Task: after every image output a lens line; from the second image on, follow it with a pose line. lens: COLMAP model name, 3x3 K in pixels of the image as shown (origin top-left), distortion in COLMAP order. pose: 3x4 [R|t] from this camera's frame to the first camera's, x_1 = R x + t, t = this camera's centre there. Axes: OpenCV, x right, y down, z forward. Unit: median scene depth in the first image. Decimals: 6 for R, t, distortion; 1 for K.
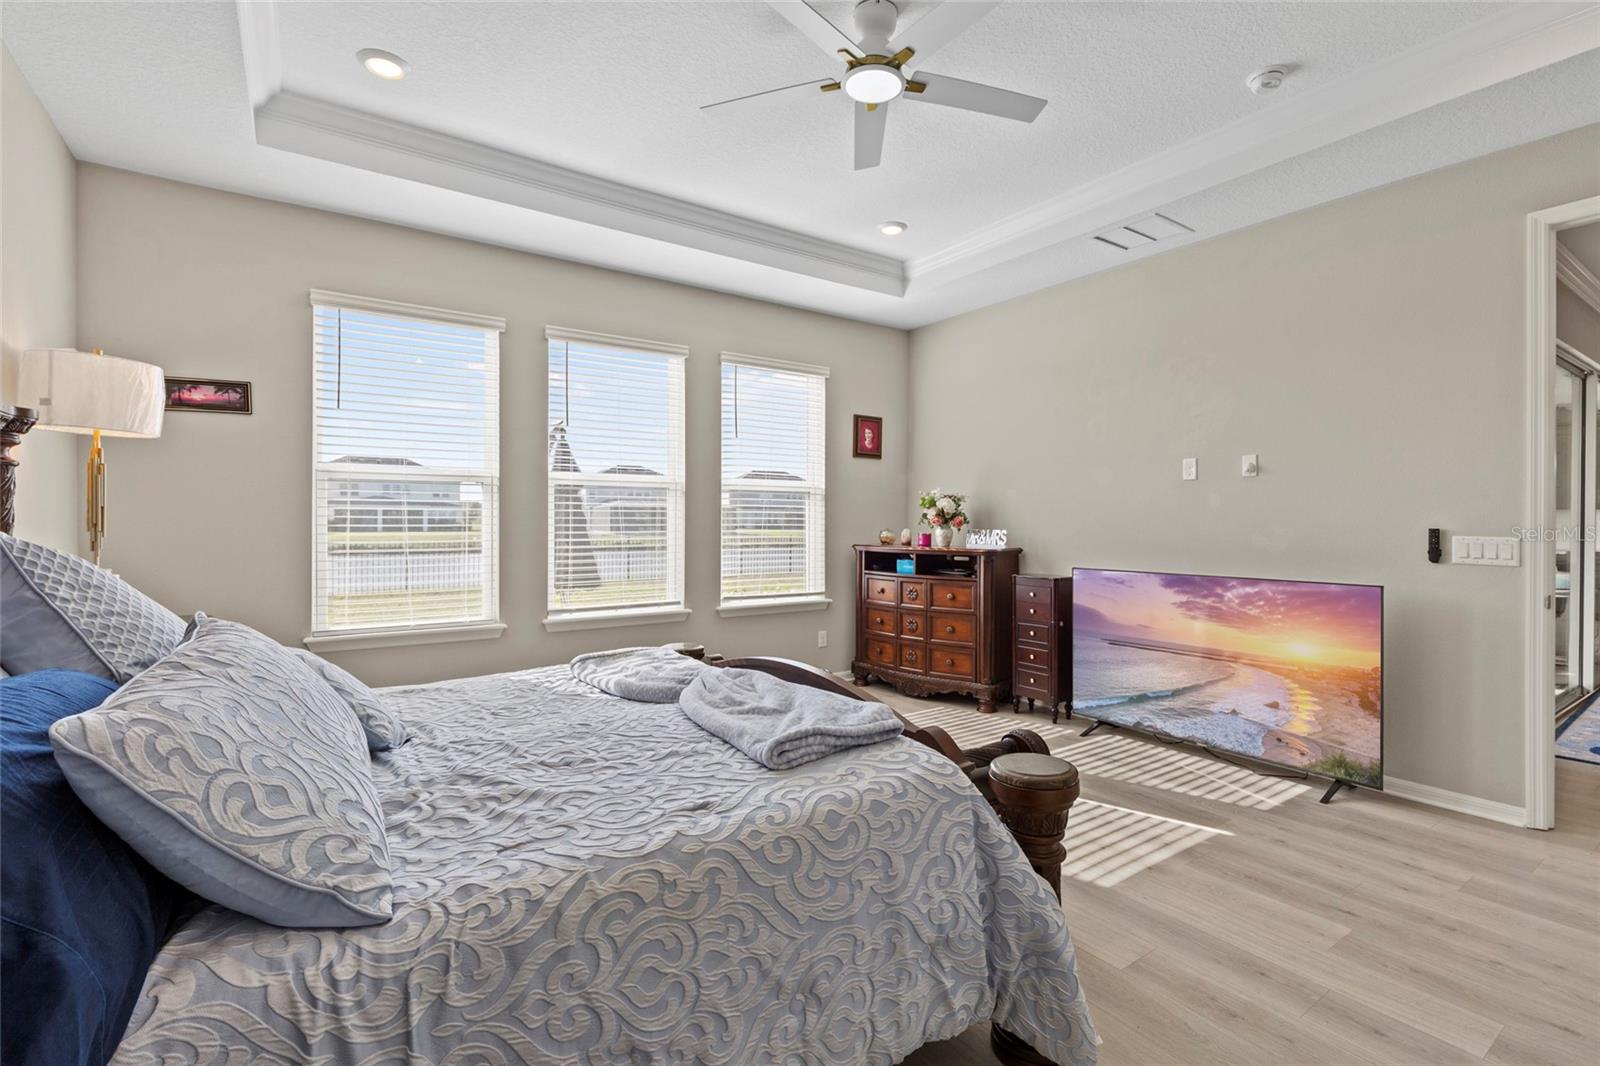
lens RADIAL K [[720.7, 0, 804.2], [0, 720.7, 519.4], [0, 0, 1]] dist [-0.017300, 0.000303]
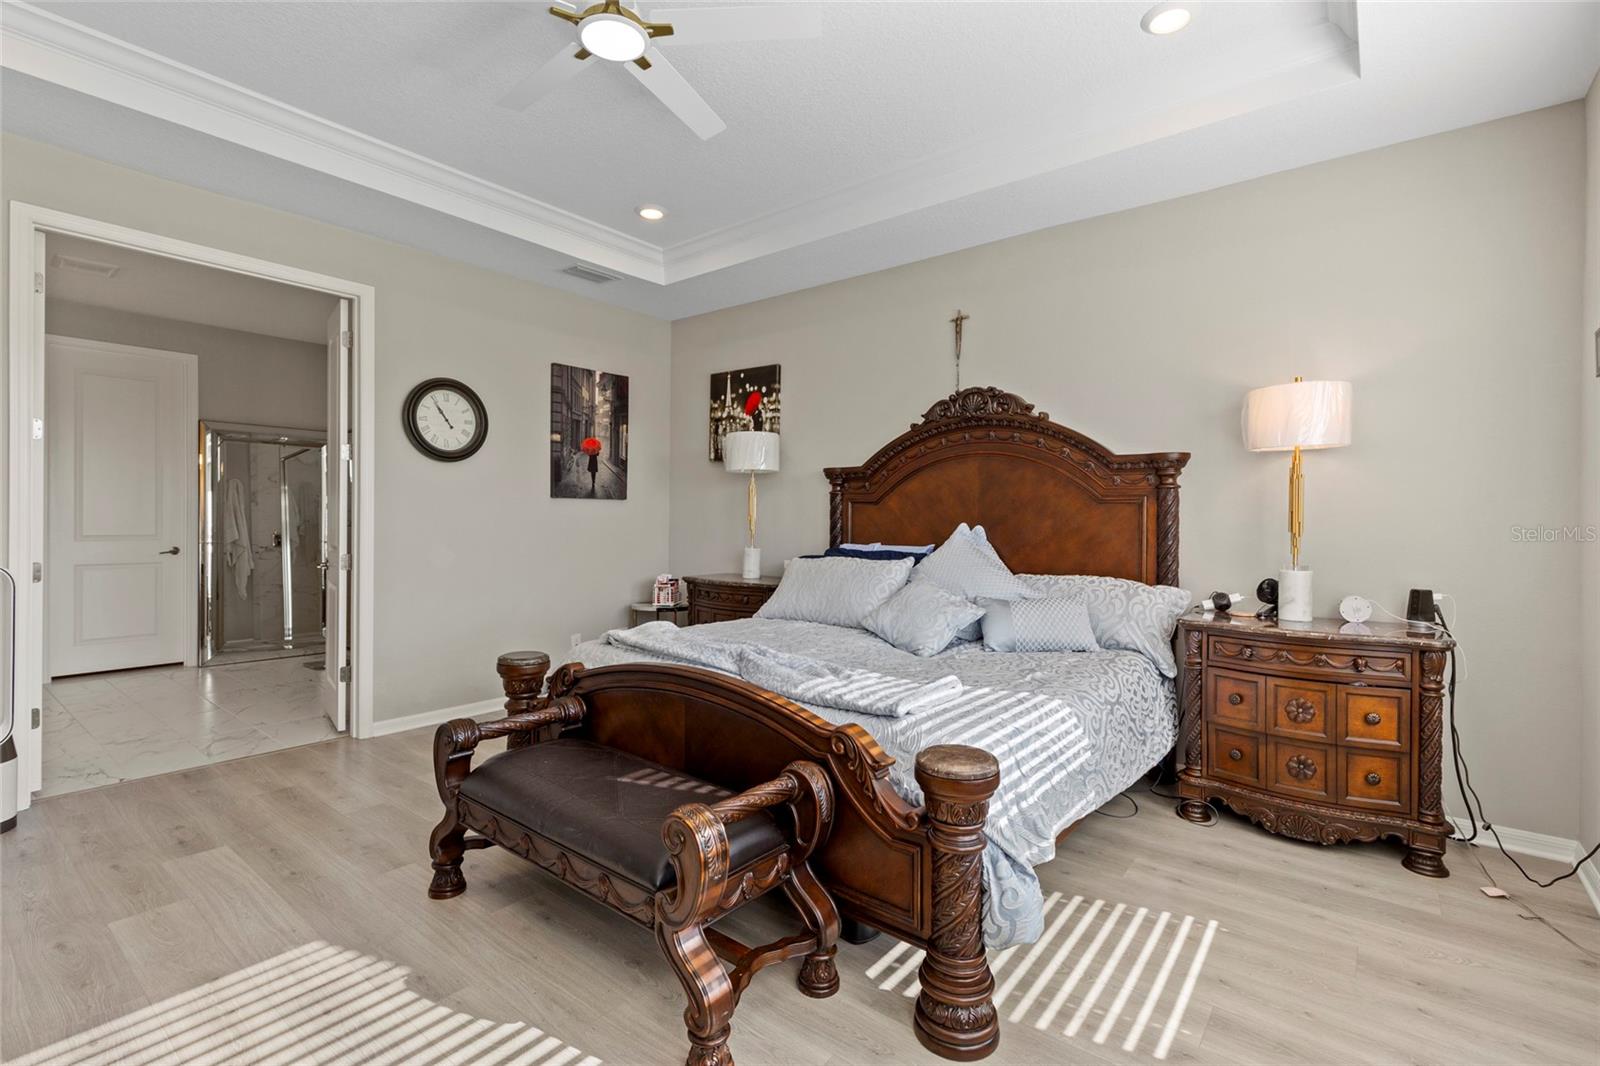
lens RADIAL K [[716.3, 0, 805.2], [0, 716.3, 523.1], [0, 0, 1]] dist [0.003034, 0.000463]
pose [[-0.958392, -0.009140, -0.285308, 0.060887], [-0.010109, 0.999947, 0.001925, 0.001268], [0.285276, 0.004729, -0.958434, 1.093753]]
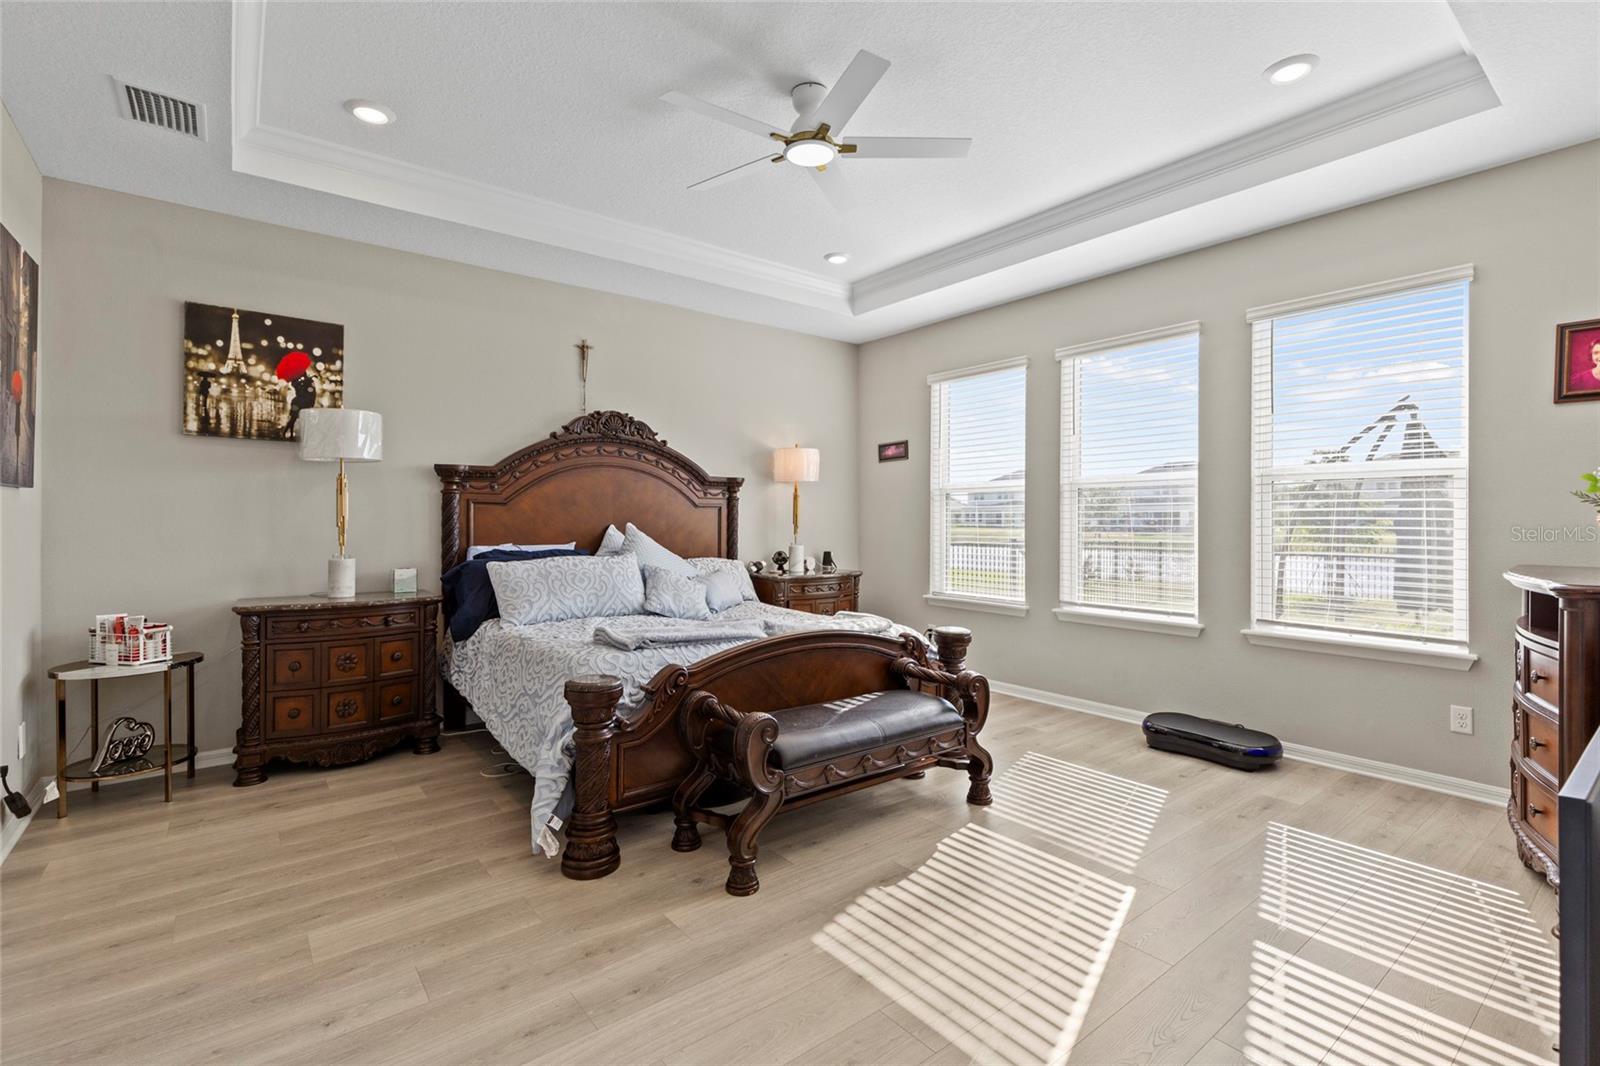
lens RADIAL K [[720.7, 0, 804.2], [0, 720.7, 519.4], [0, 0, 1]] dist [-0.017300, 0.000303]
pose [[0.057268, -0.004790, -0.998347, 0.714240], [0.002633, 0.999986, -0.004646, 0.001969], [0.998355, -0.002363, 0.057280, 0.516351]]
